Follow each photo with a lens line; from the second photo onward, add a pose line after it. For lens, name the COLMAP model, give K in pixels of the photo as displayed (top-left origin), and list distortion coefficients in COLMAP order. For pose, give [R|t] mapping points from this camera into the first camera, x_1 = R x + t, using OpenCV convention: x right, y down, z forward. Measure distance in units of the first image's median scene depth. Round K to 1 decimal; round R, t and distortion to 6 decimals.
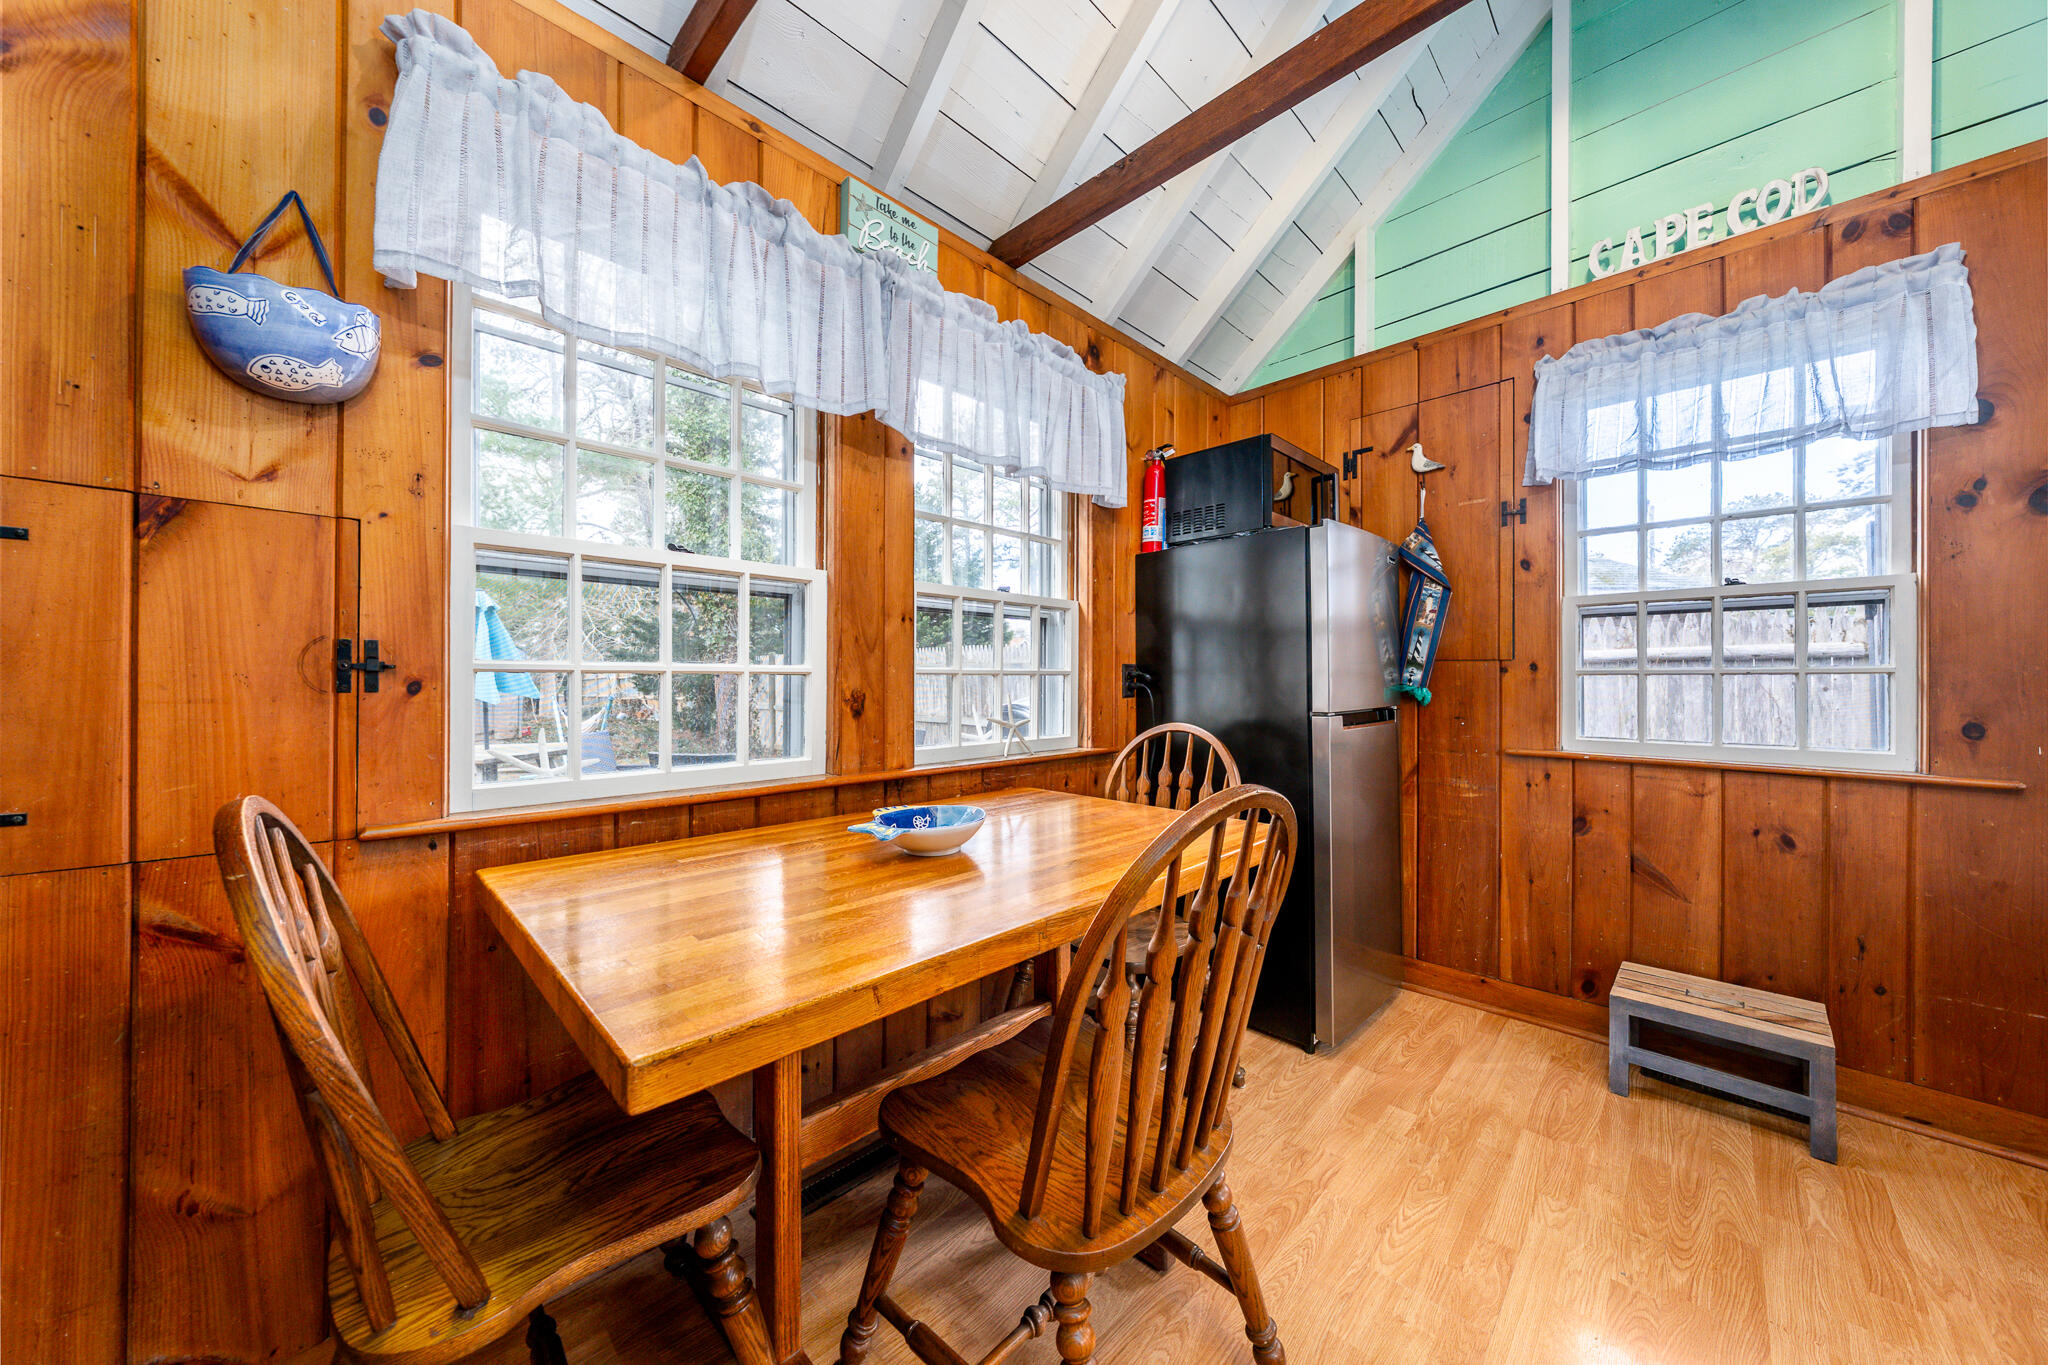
lens RADIAL K [[722.7, 0, 991.5], [0, 722.7, 679.6], [0, 0, 1]] dist [-0.005479, 0.000755]
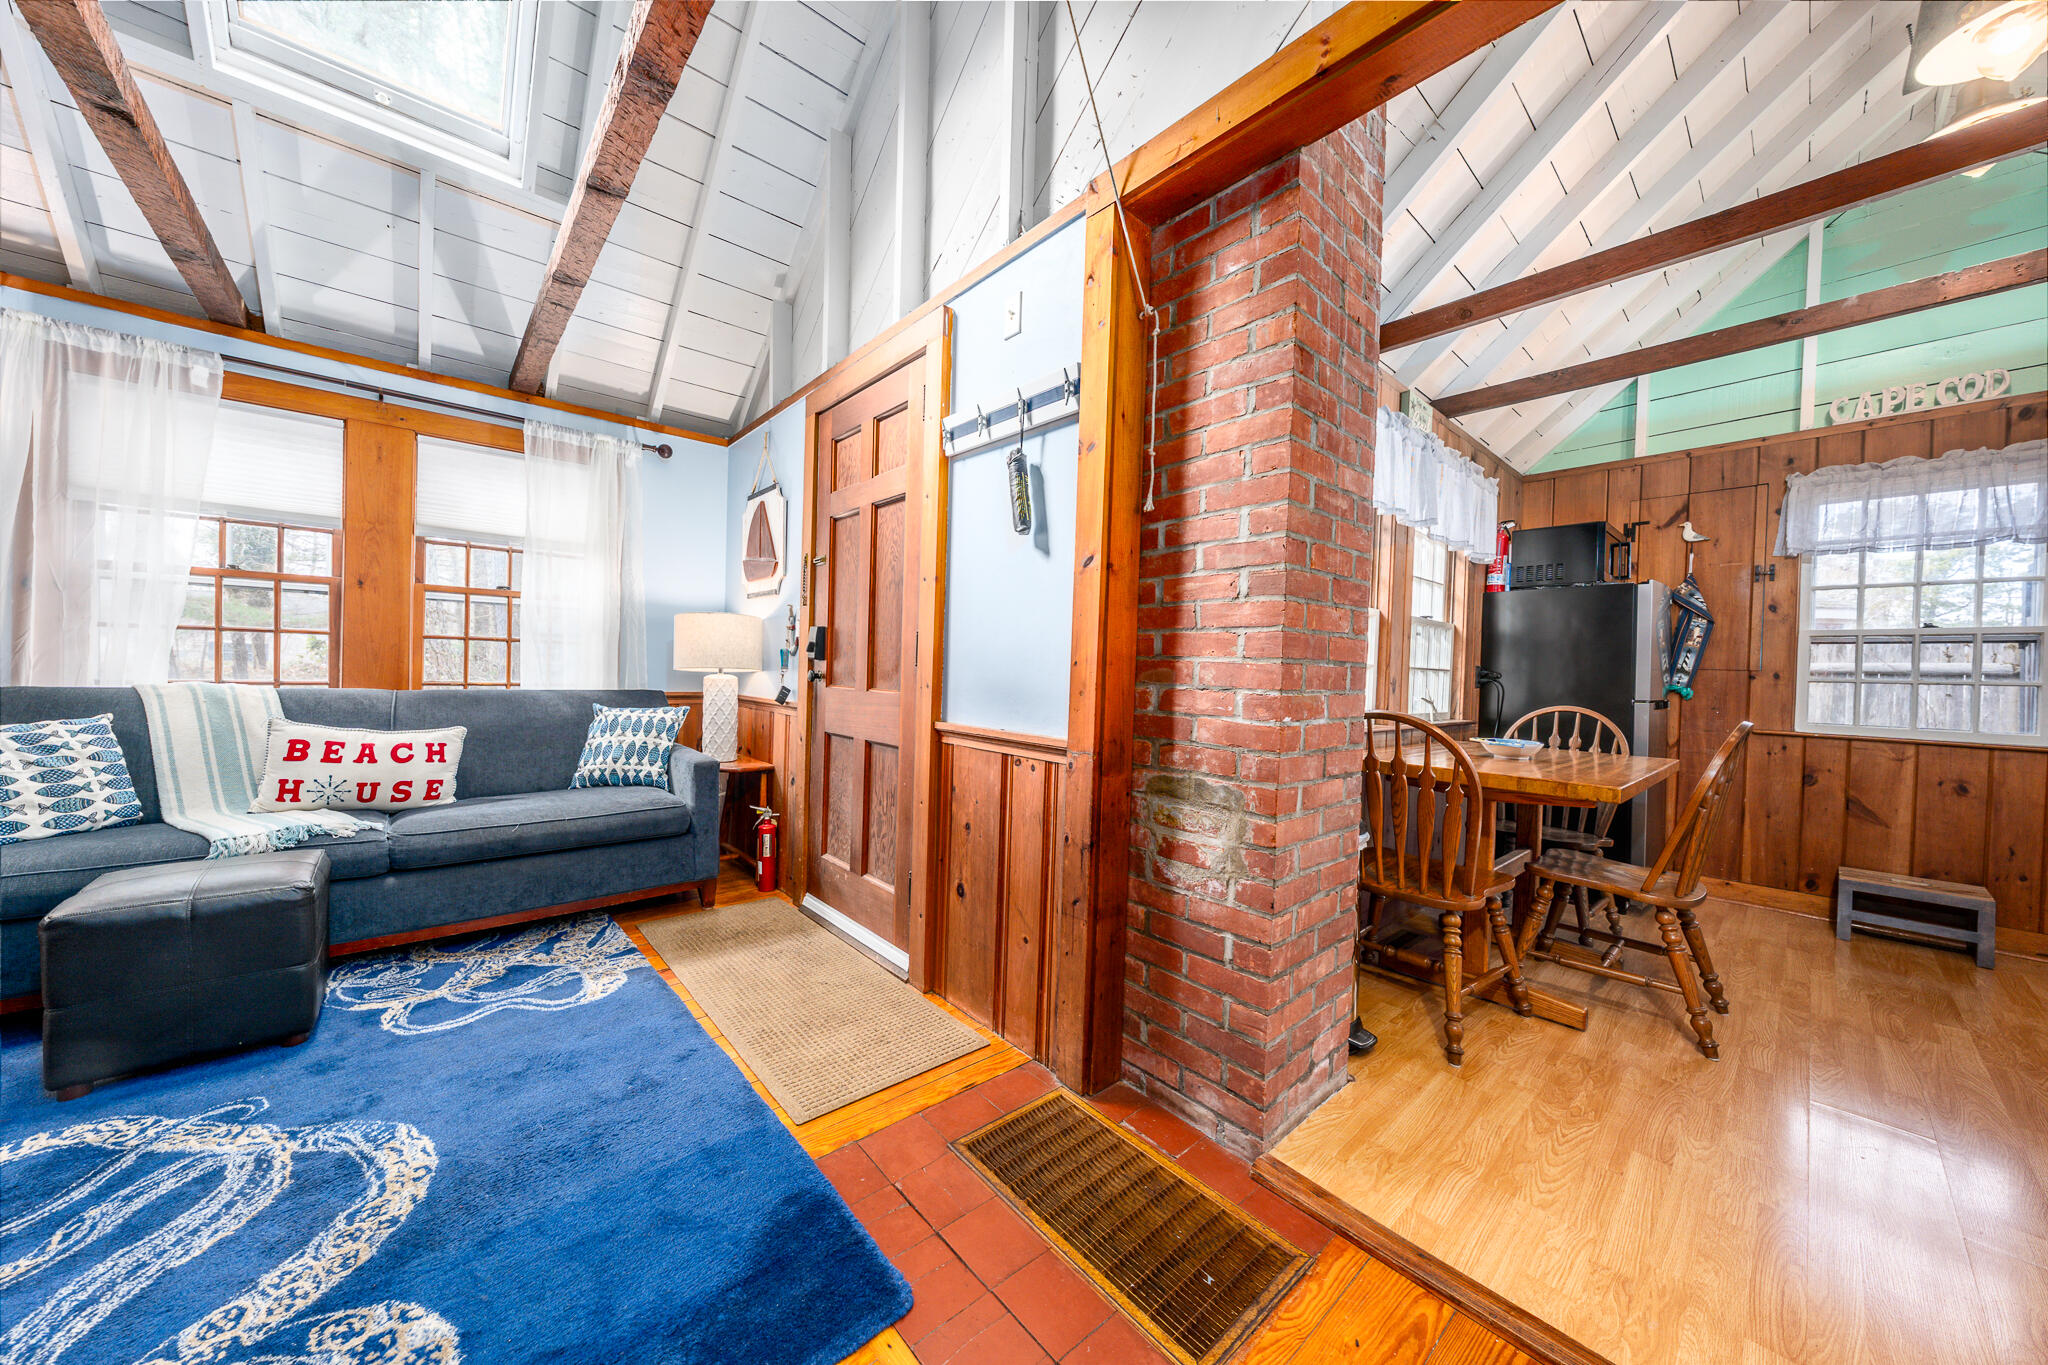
lens RADIAL K [[703.0, 0, 1010.5], [0, 703.0, 676.9], [0, 0, 1]] dist [0.005994, -0.000503]
pose [[0.997287, 0.029006, -0.067654, -0.882413], [-0.028389, 0.999546, 0.010056, 0.018809], [0.067915, -0.008108, 0.997658, -0.699025]]
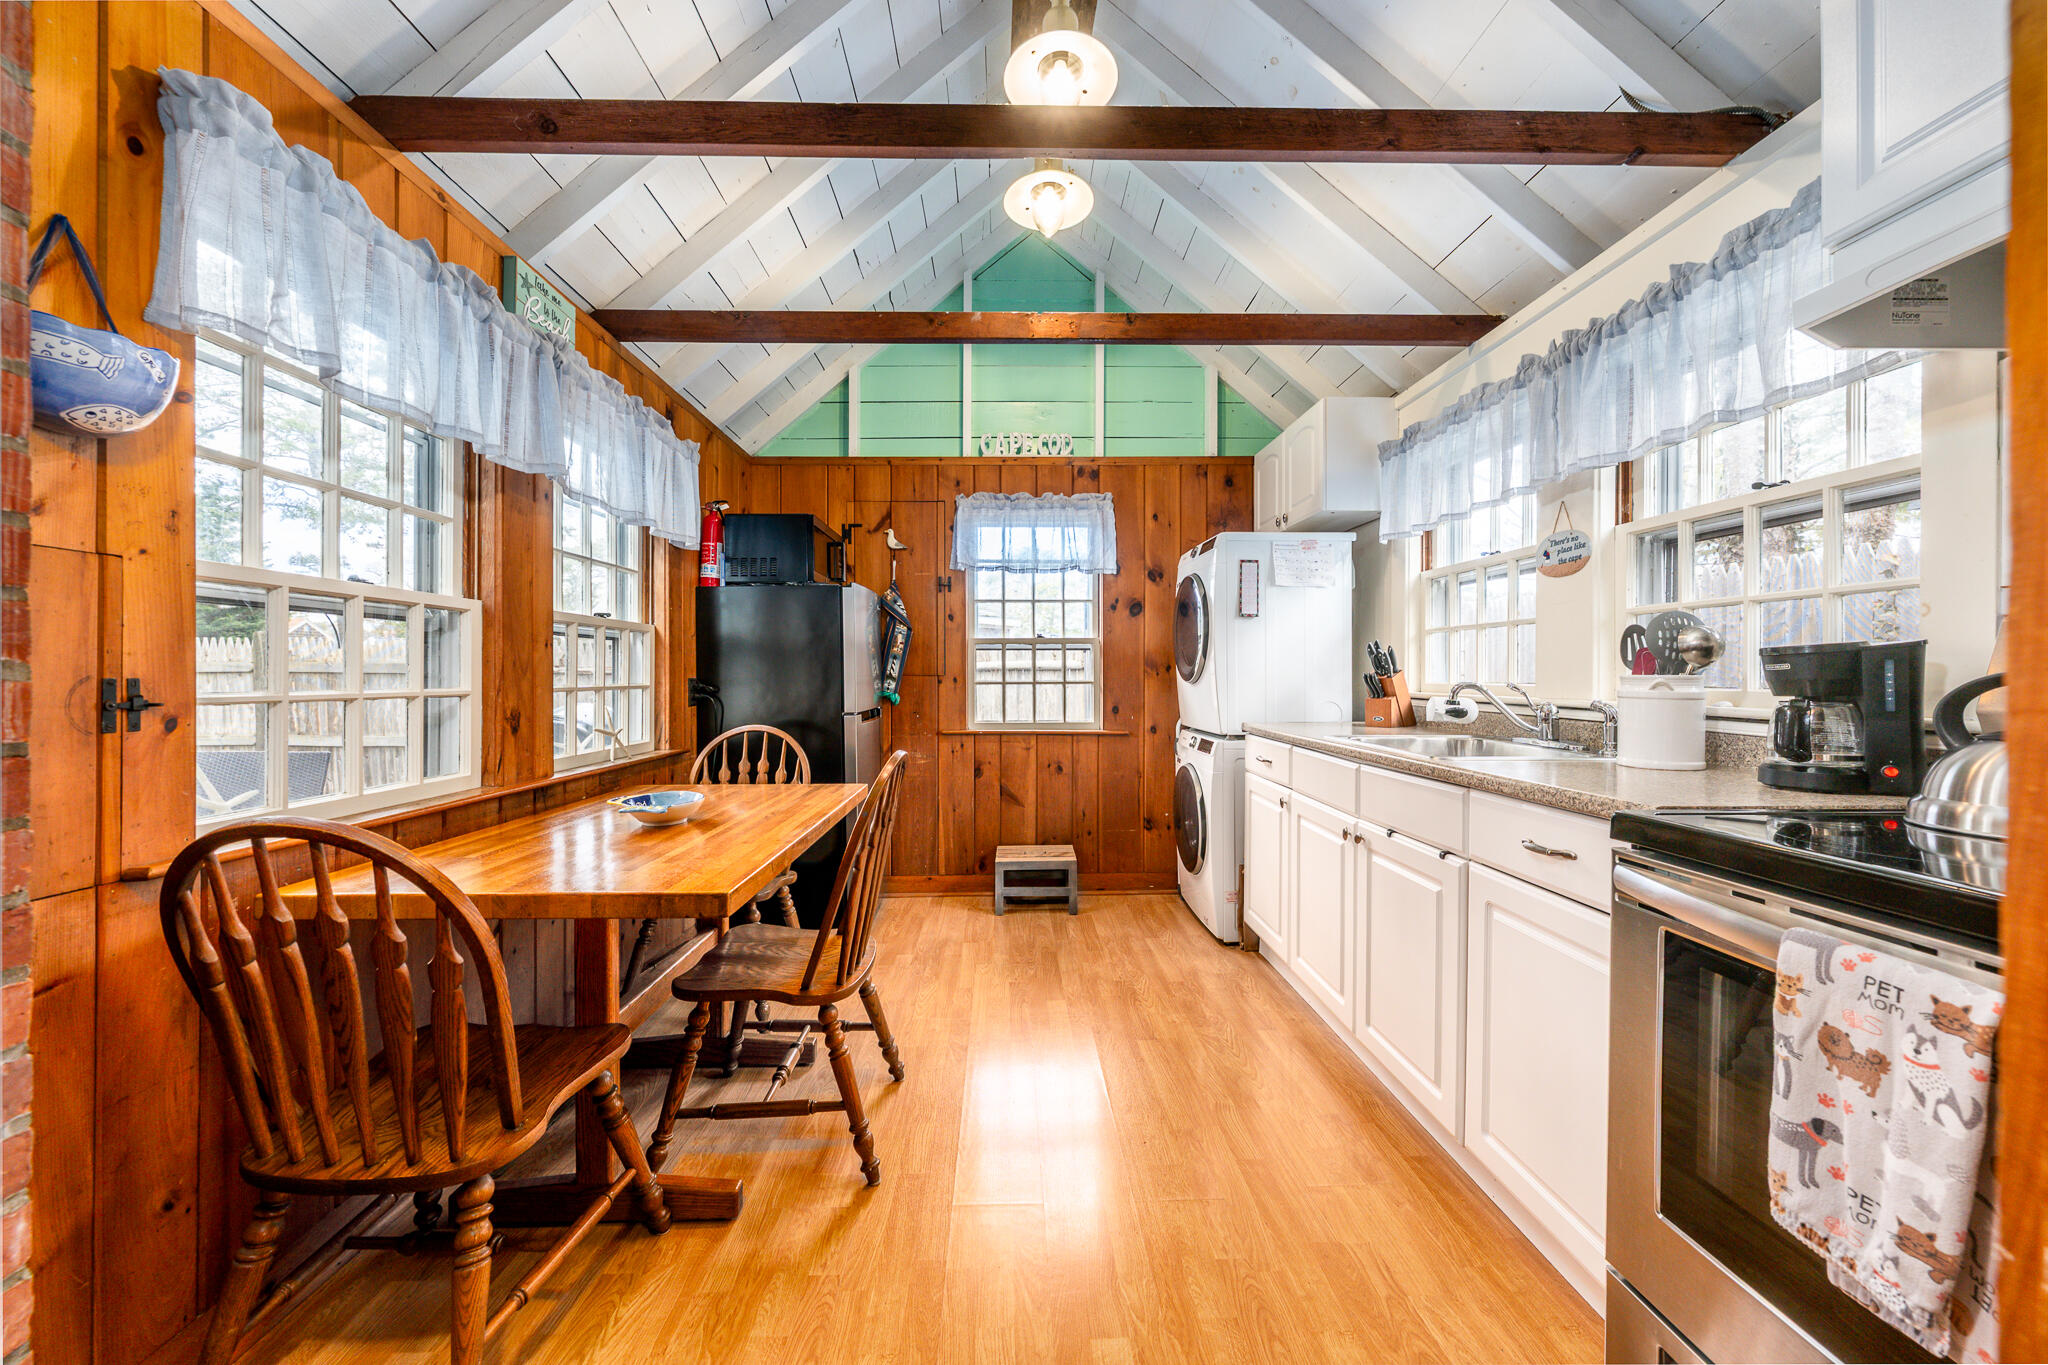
lens RADIAL K [[736.8, 0, 1063.2], [0, 736.8, 678.8], [0, 0, 1]] dist [0.002228, -0.000245]
pose [[0.652062, -0.003860, 0.758156, -0.420180], [0.002603, 0.999993, 0.002853, -0.028501], [-0.758161, 0.000114, 0.652067, -0.329078]]
